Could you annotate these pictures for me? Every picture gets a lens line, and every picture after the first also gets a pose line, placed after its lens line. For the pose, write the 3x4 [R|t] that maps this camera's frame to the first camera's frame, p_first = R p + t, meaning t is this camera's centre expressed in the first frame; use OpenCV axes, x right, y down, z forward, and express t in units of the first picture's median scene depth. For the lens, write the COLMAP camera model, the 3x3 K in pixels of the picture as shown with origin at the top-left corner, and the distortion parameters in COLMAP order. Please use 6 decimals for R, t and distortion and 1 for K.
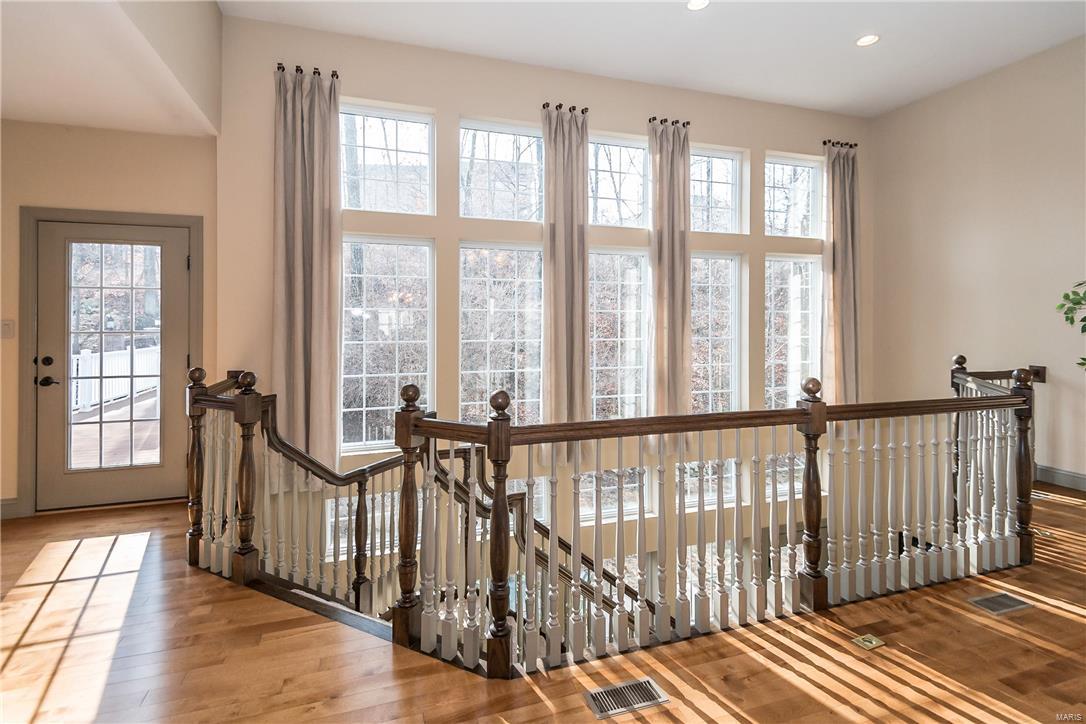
lens RADIAL K [[500.8, 0, 536.2], [0, 500.8, 330.0], [0, 0, 1]] dist [0.015379, -0.010751]
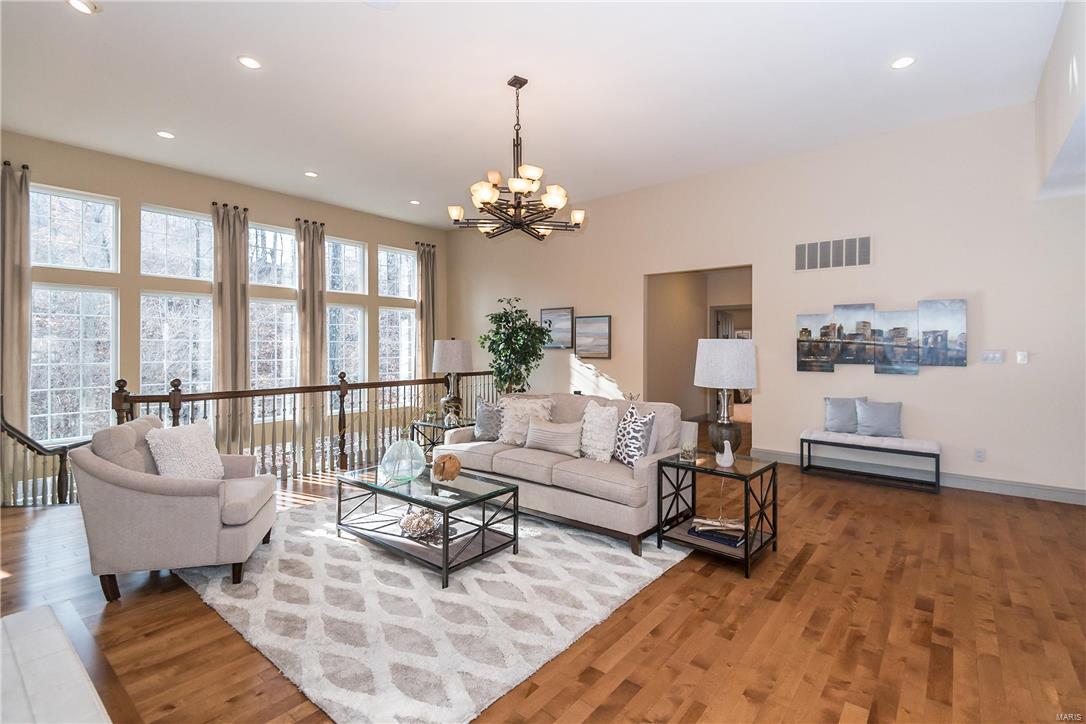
lens RADIAL K [[500.8, 0, 559.3], [0, 500.8, 348.6], [0, 0, 1]] dist [0.015379, -0.010751]
pose [[0.834288, 0.004982, 0.551306, 0.047844], [-0.007481, 0.999969, 0.002284, -0.024606], [-0.551278, -0.006030, 0.834300, -0.766209]]
